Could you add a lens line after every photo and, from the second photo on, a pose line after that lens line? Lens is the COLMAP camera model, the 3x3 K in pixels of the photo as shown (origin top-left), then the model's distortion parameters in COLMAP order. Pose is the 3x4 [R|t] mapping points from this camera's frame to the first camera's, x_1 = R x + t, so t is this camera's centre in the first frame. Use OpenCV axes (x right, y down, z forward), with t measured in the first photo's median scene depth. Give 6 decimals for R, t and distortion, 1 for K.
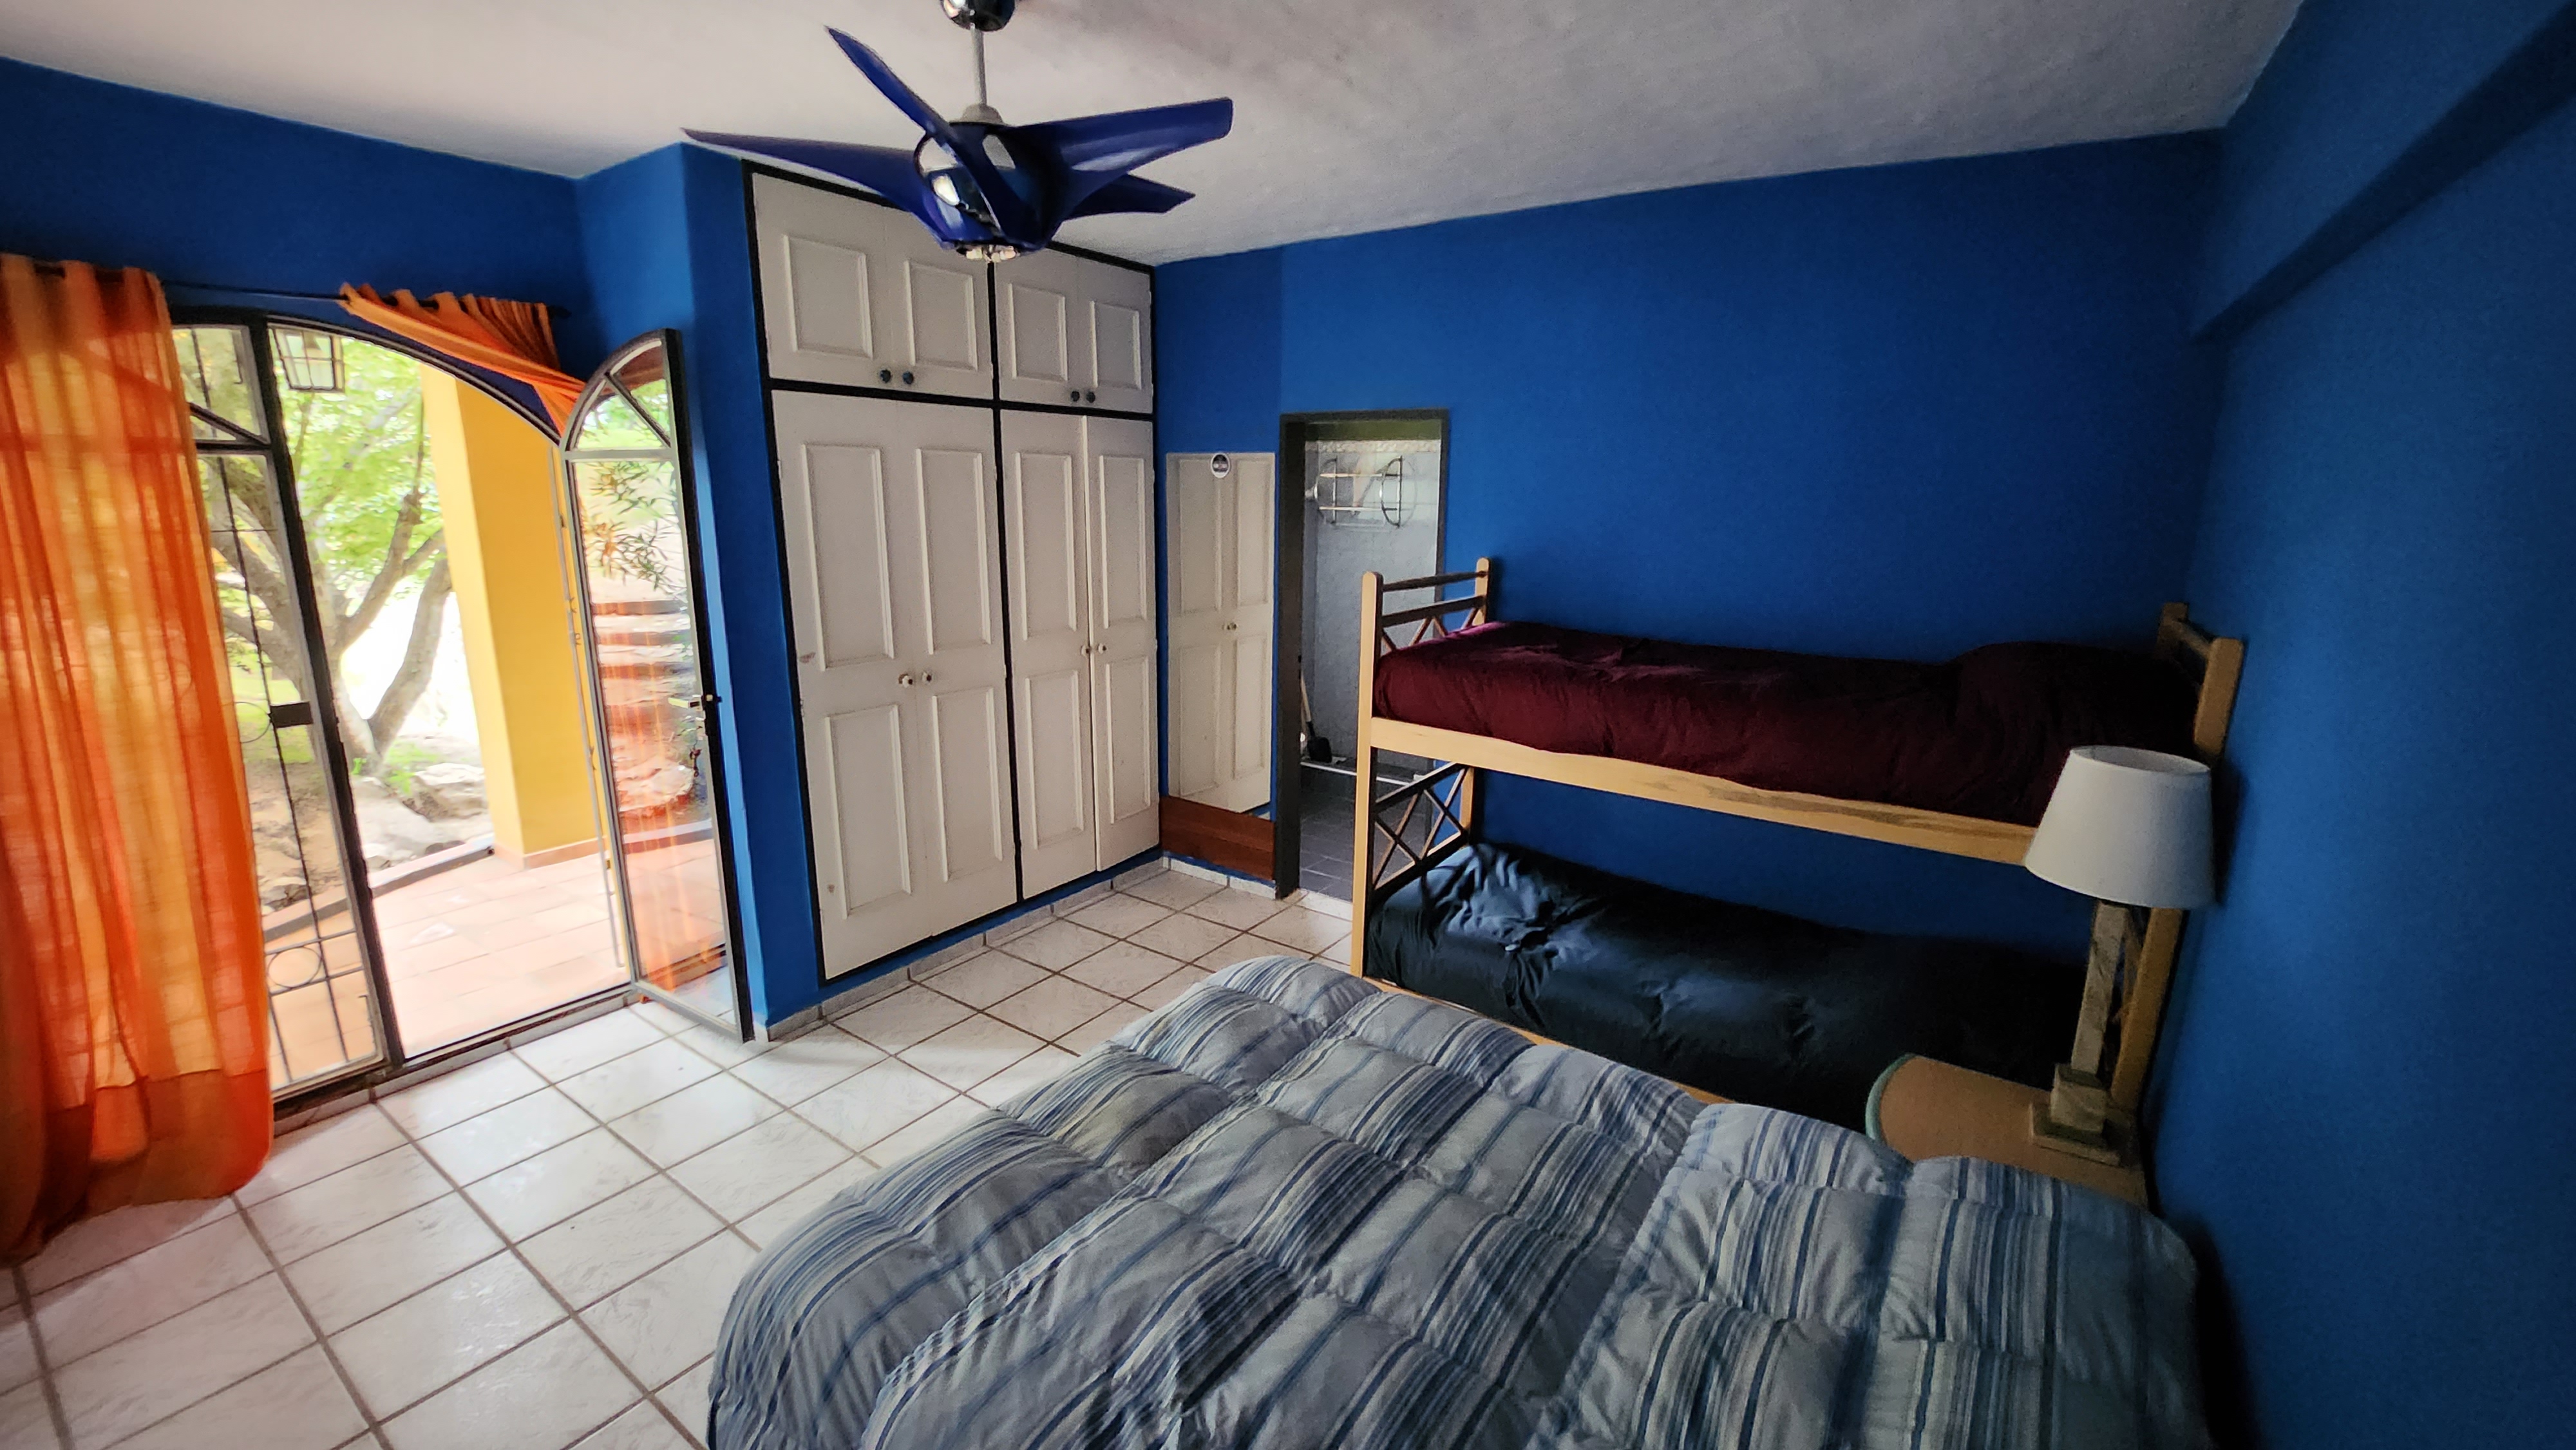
lens RADIAL K [[1026.6, 0, 1292.8], [0, 1026.6, 703.8], [0, 0, 1]] dist [-0.002238, -0.000180]
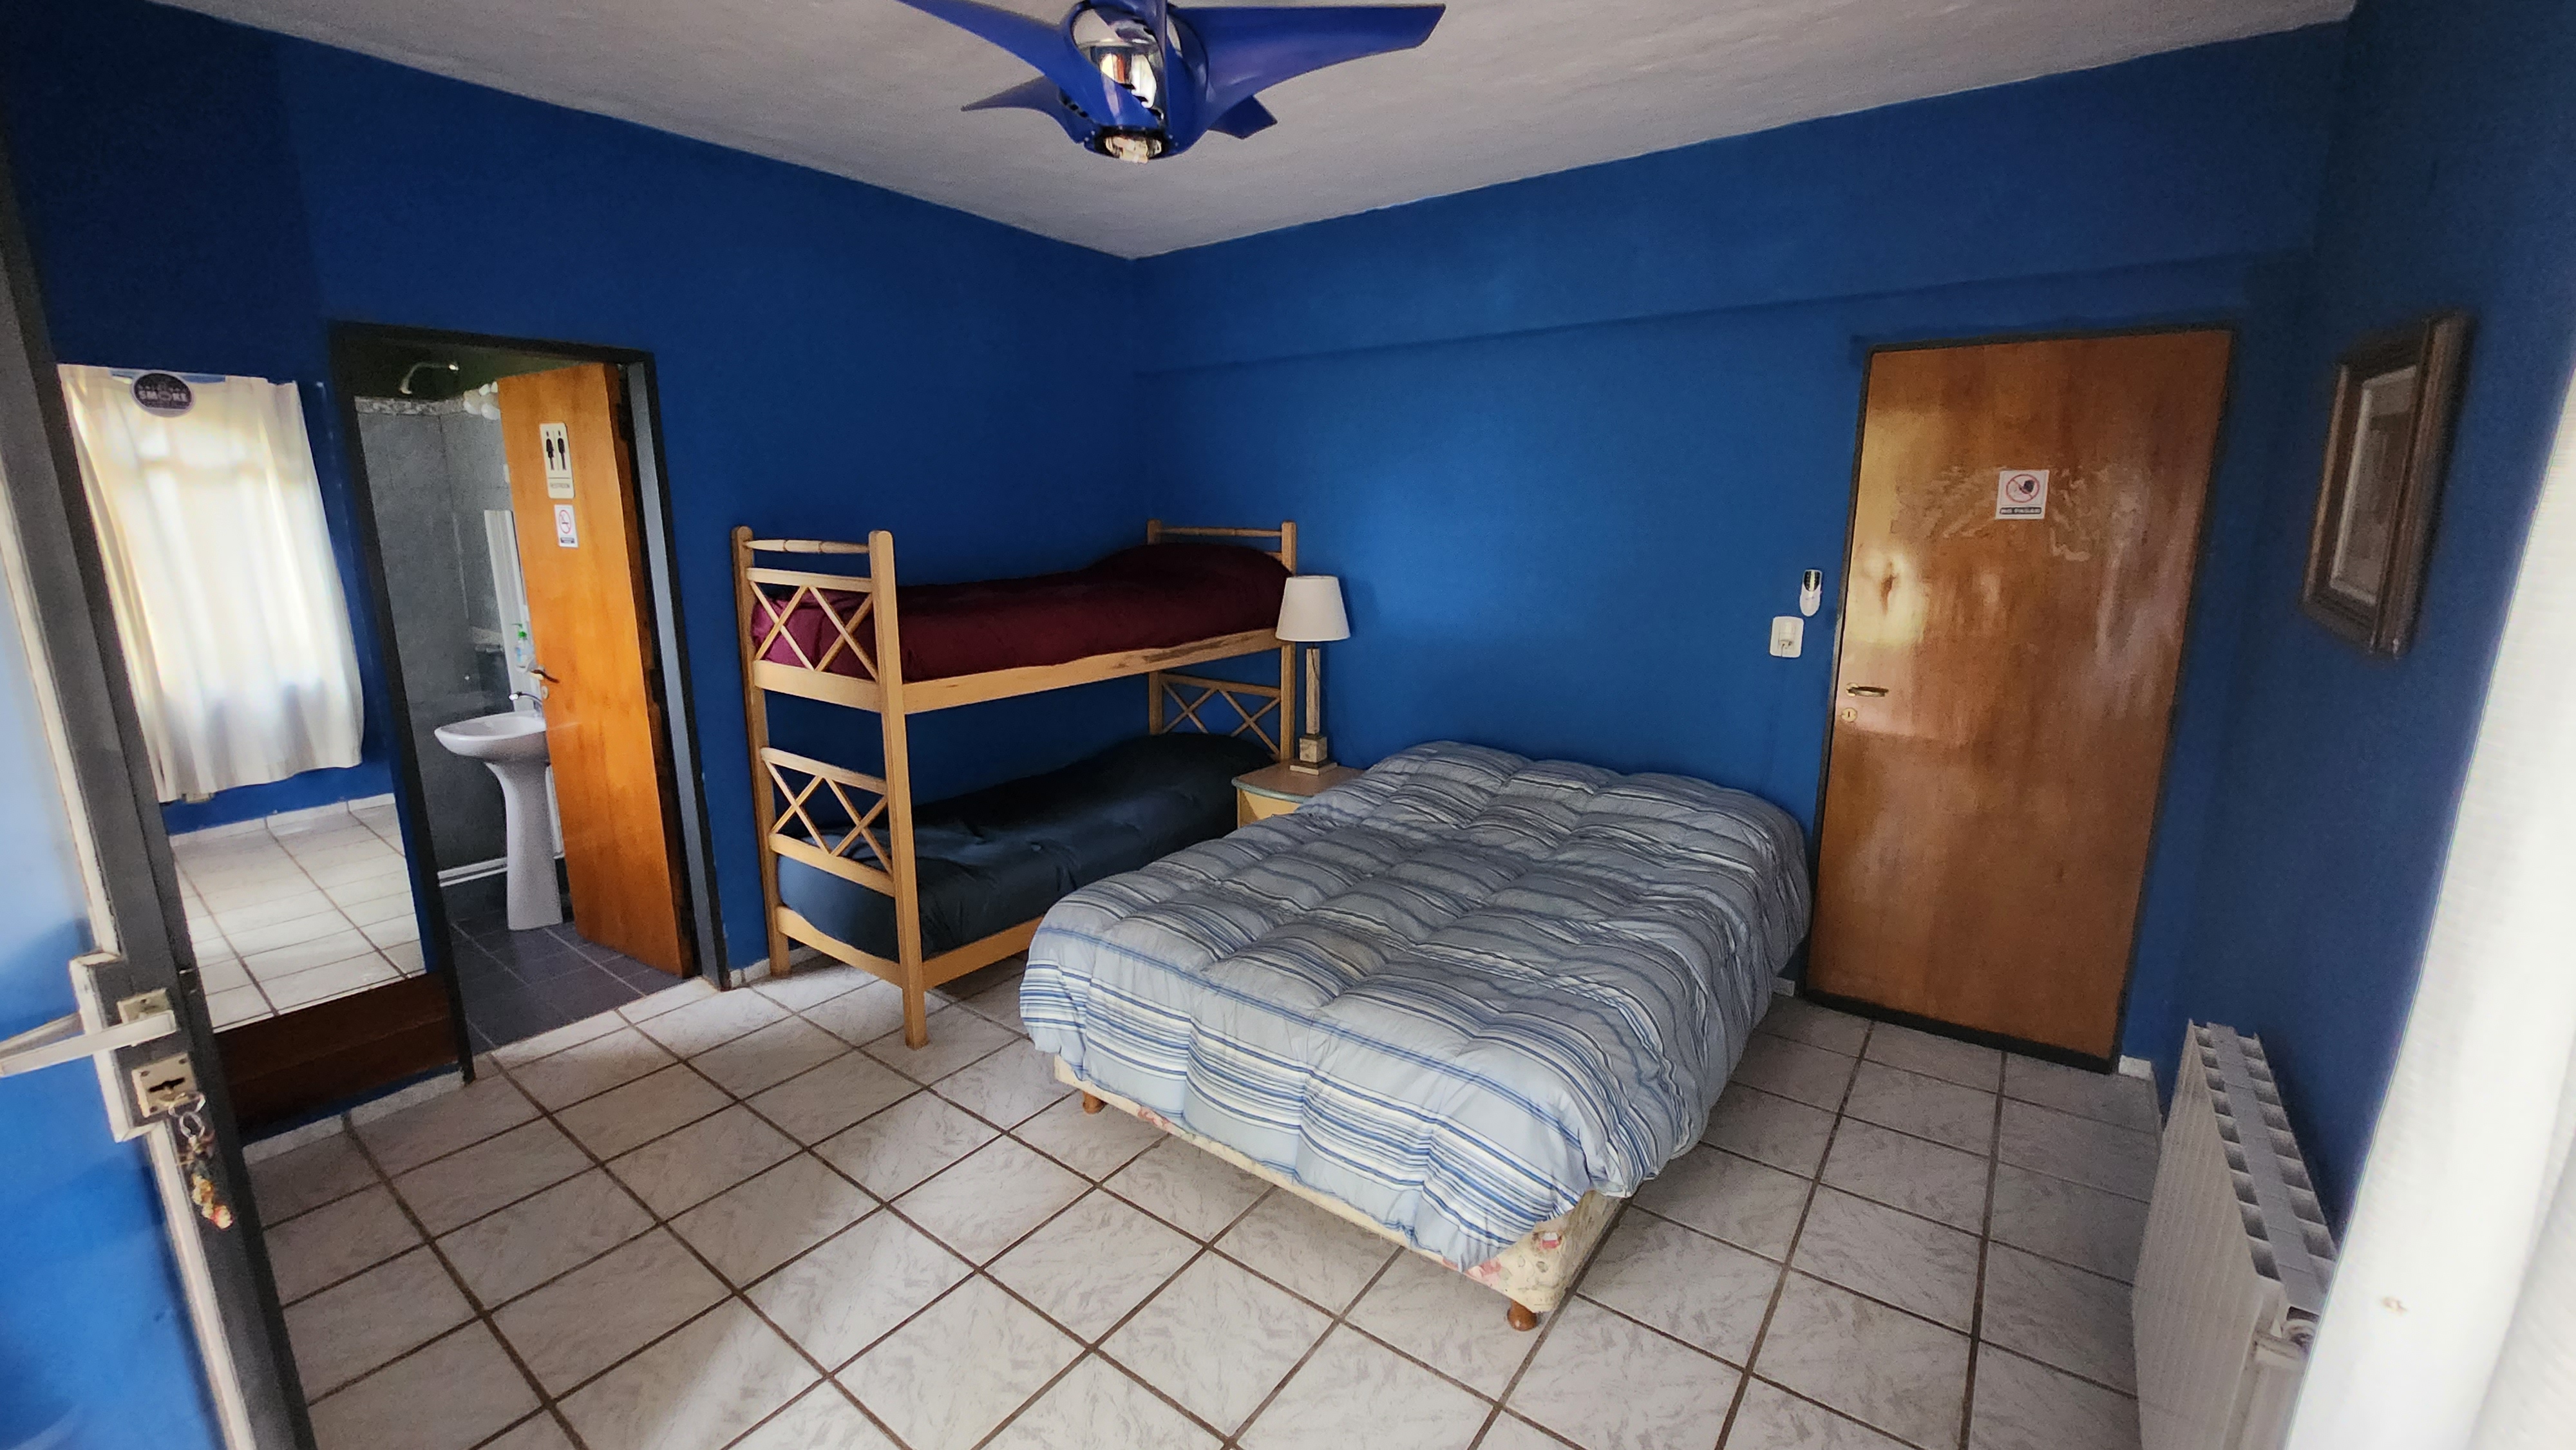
lens RADIAL K [[1026.6, 0, 1290.5], [0, 1026.6, 717.6], [0, 0, 1]] dist [-0.002238, -0.000180]
pose [[0.048819, -0.221946, 0.973836, -0.404887], [0.217919, 0.953877, 0.206472, -0.036132], [-0.974745, 0.202137, 0.094933, 0.275398]]
